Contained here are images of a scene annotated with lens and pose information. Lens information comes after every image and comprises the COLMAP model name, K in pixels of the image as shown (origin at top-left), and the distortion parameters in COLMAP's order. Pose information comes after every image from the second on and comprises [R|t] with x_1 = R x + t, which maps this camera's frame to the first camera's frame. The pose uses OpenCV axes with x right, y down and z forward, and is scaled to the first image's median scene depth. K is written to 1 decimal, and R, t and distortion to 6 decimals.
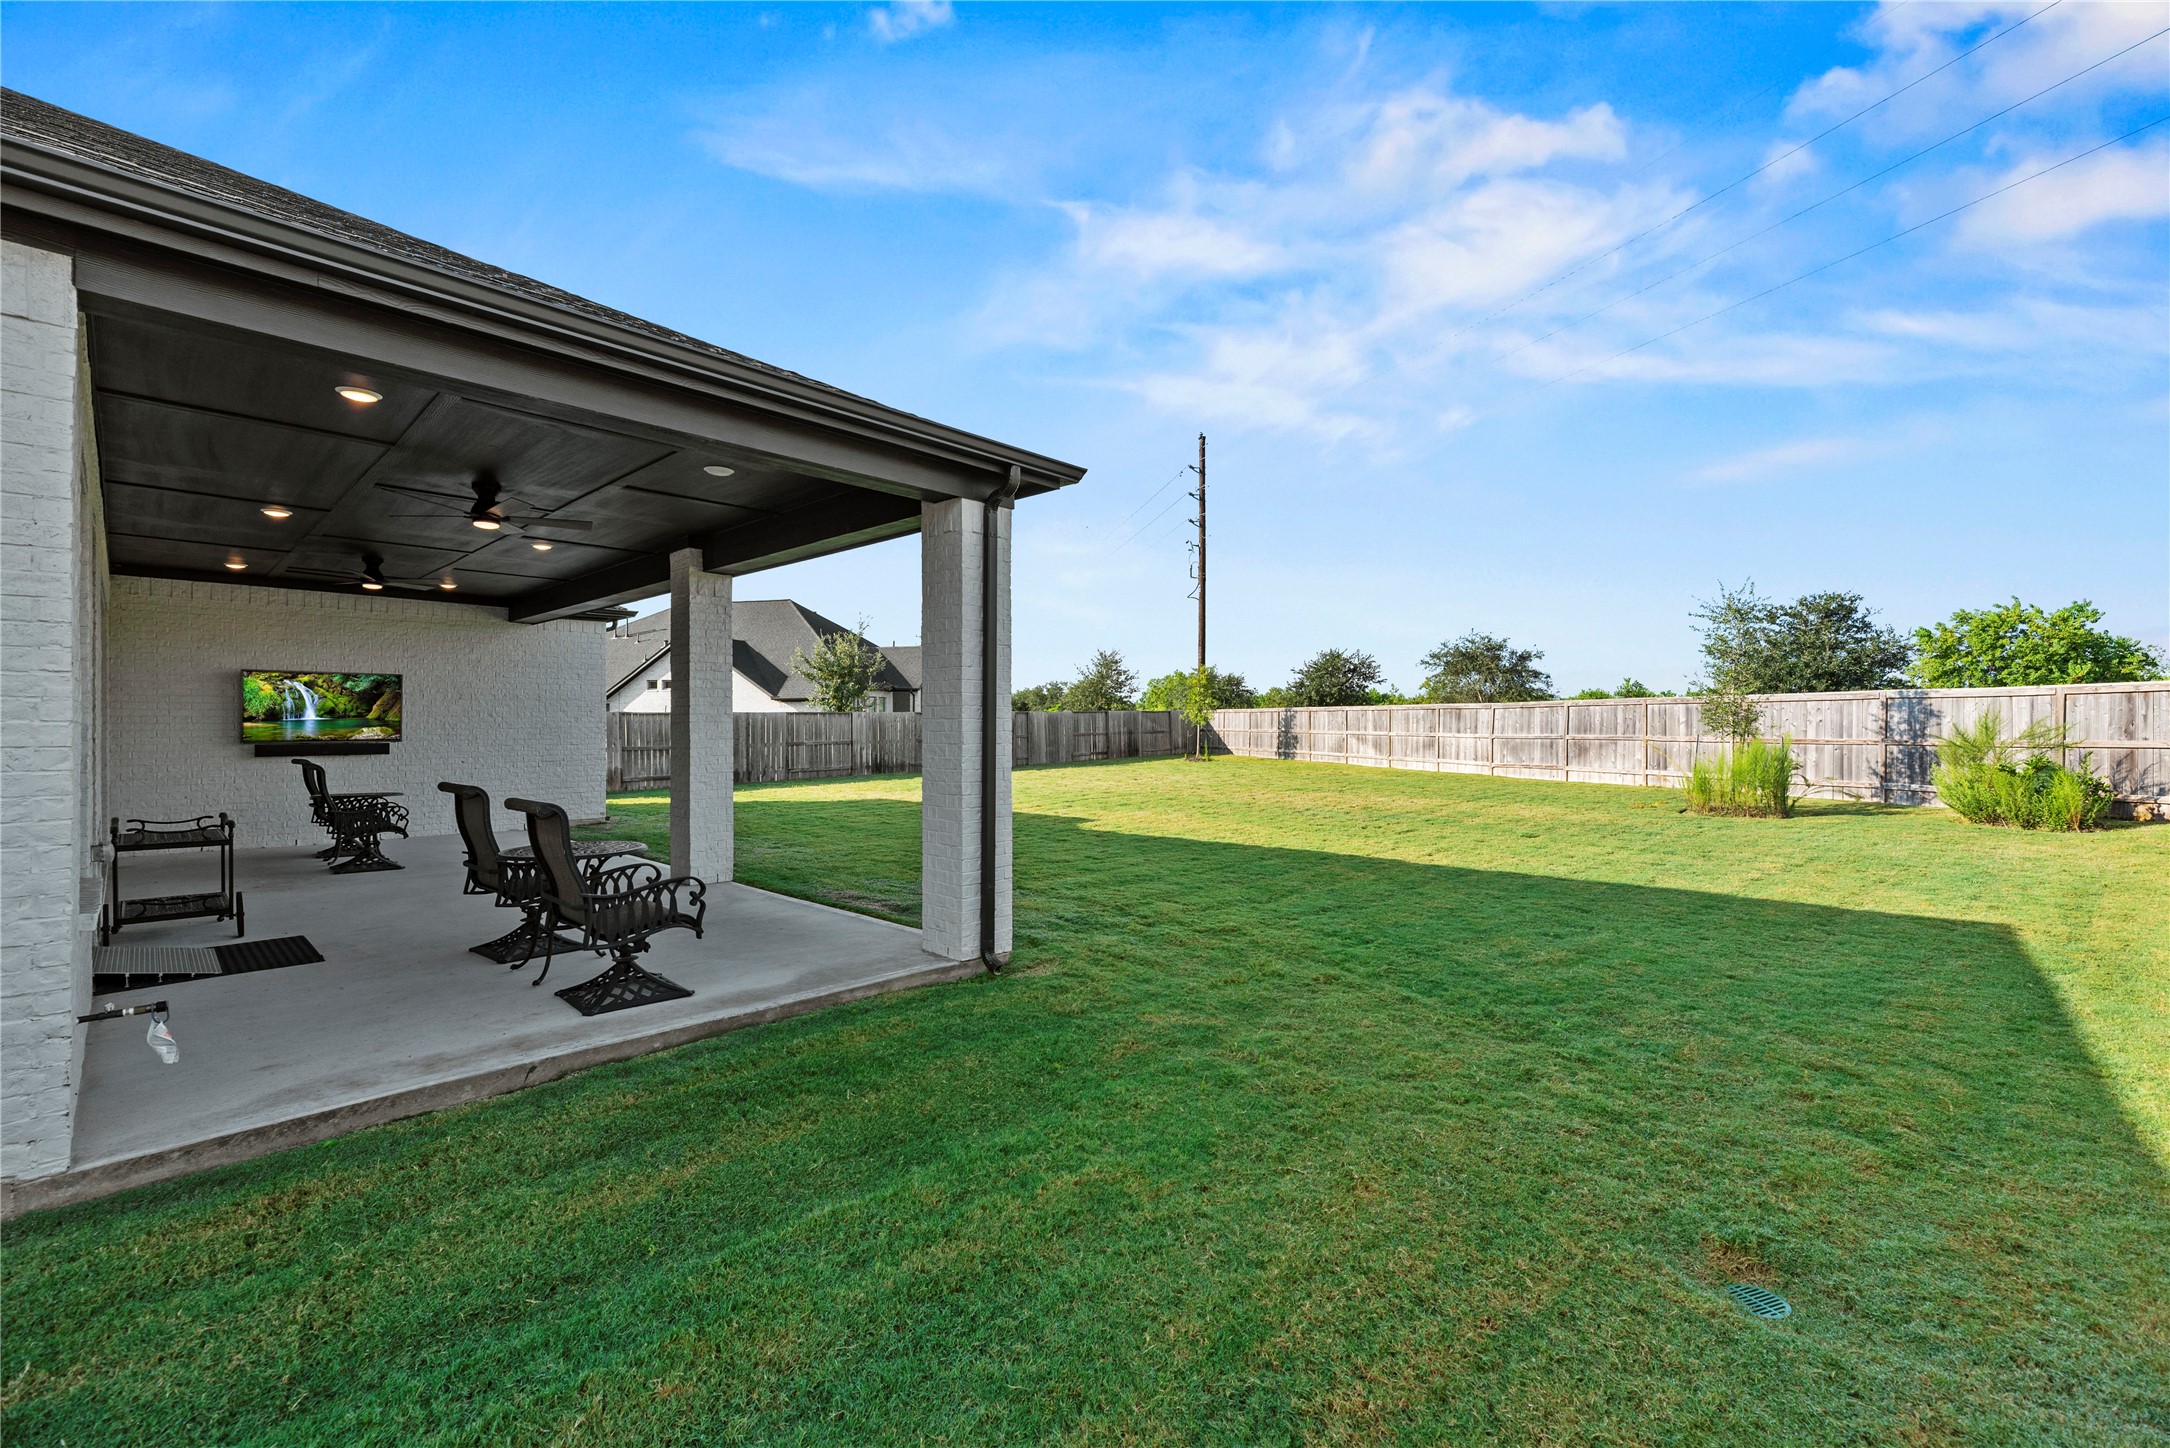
lens RADIAL K [[895.8, 0, 1089.7], [0, 895.8, 708.2], [0, 0, 1]] dist [-0.000229, -0.000503]
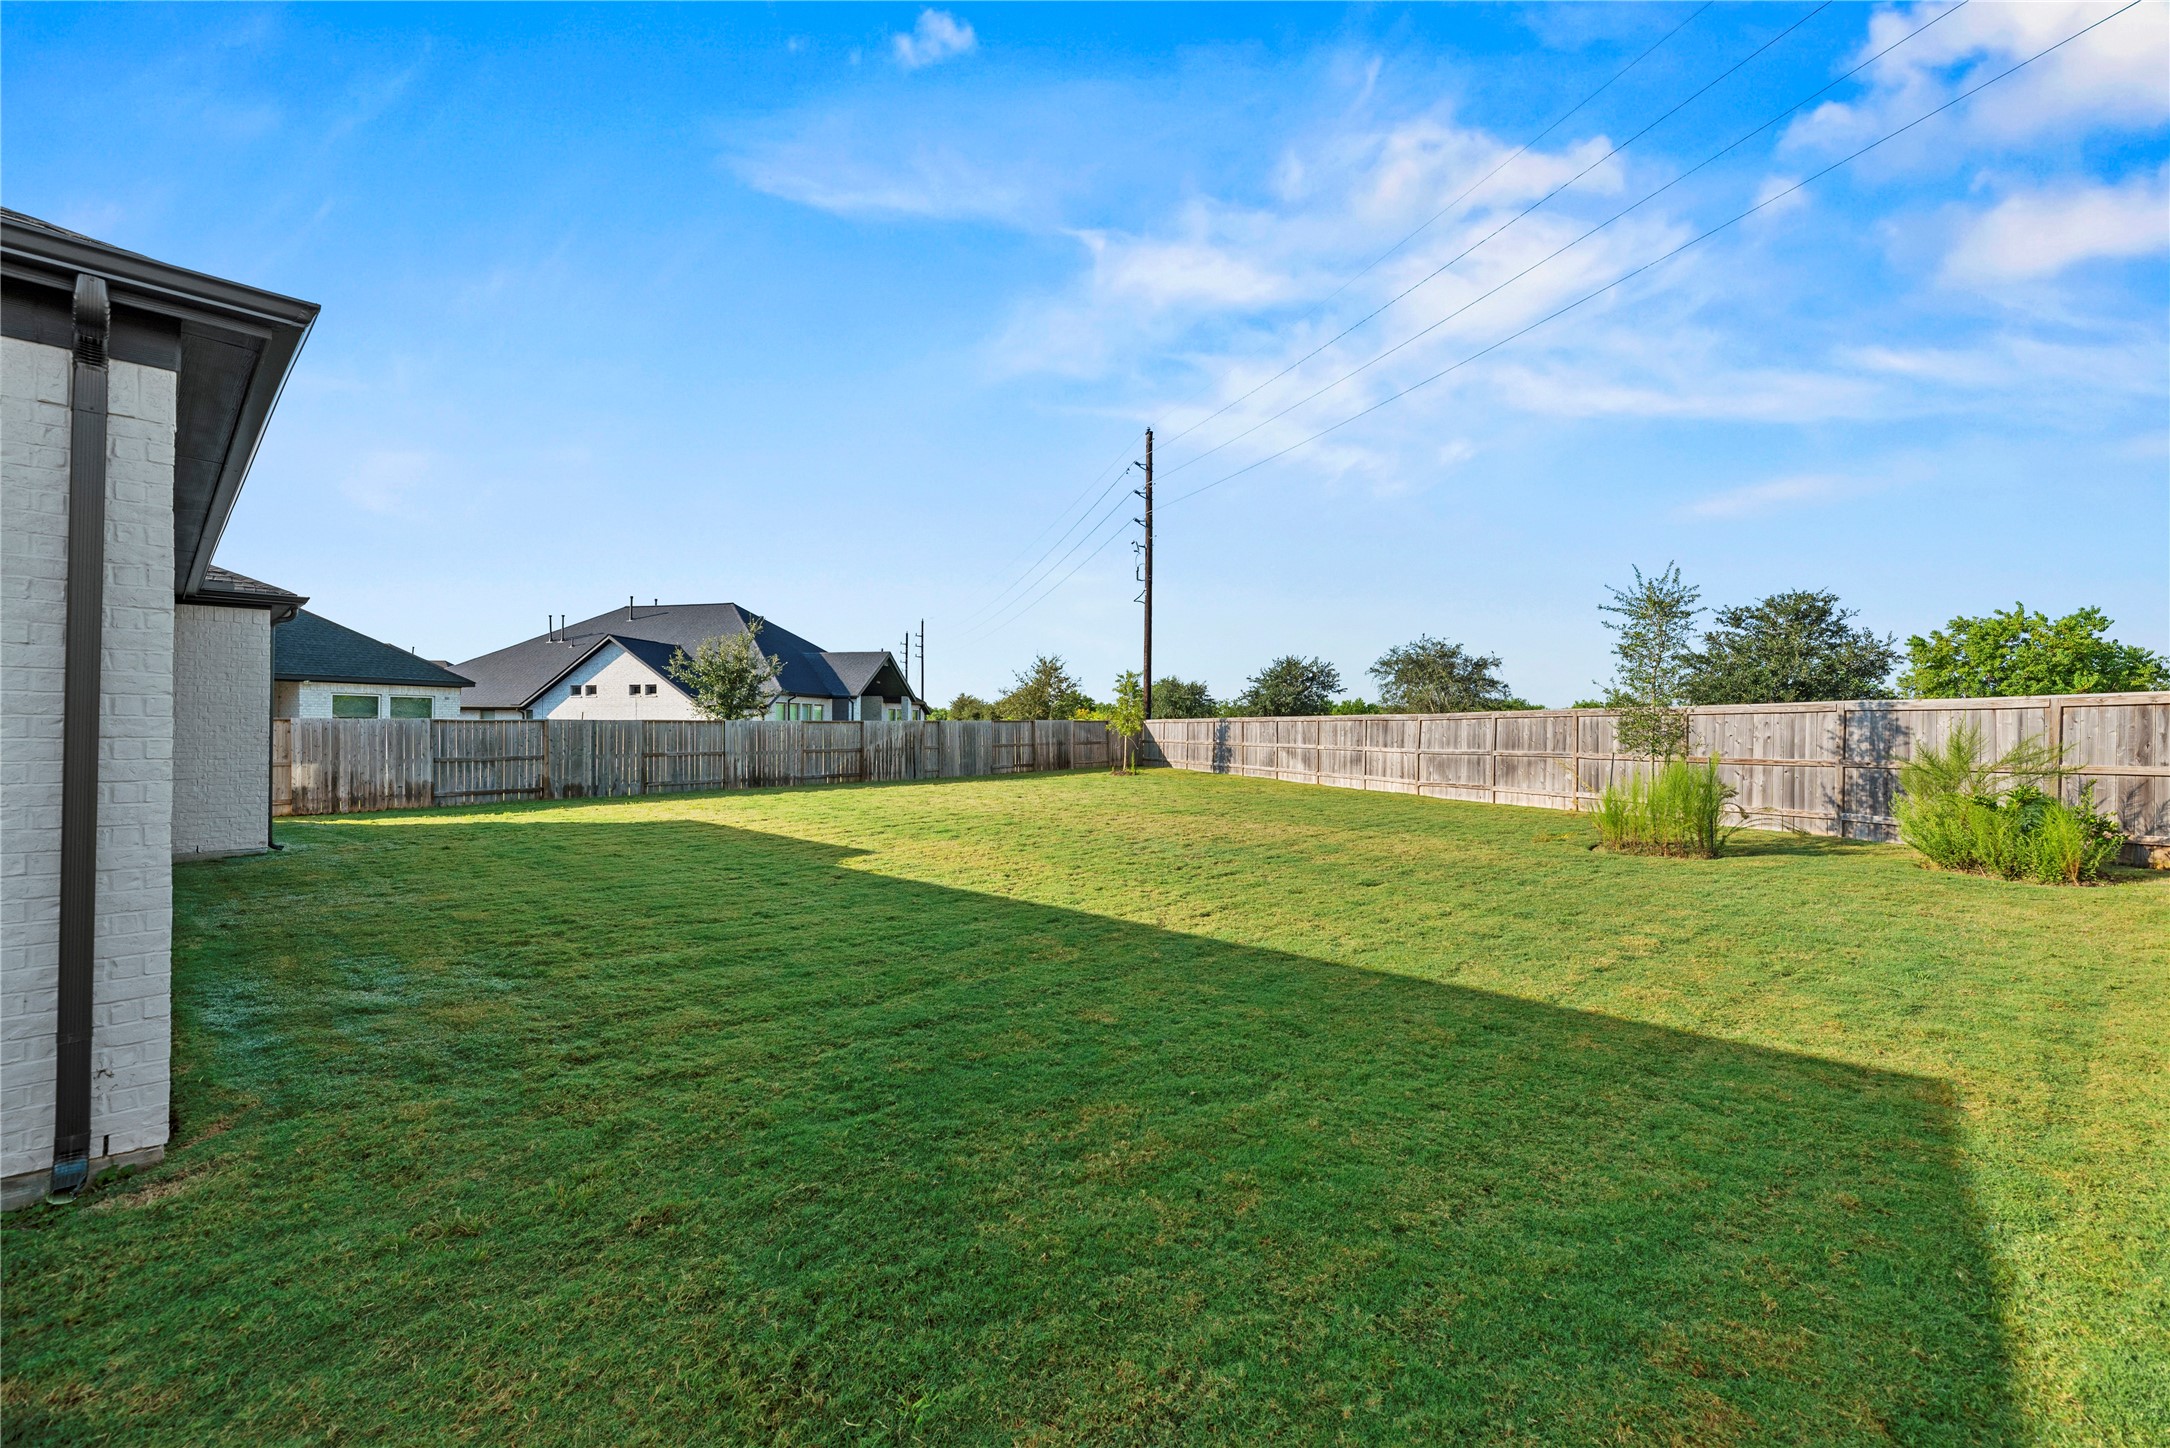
lens RADIAL K [[883.0, 0, 1090.7], [0, 883.0, 709.6], [0, 0, 1]] dist [-0.002136, 0.000149]
pose [[0.999913, 0.005279, -0.012114, 0.130372], [-0.005379, 0.999952, -0.008203, -0.001115], [0.012070, 0.008267, 0.999893, 0.113801]]
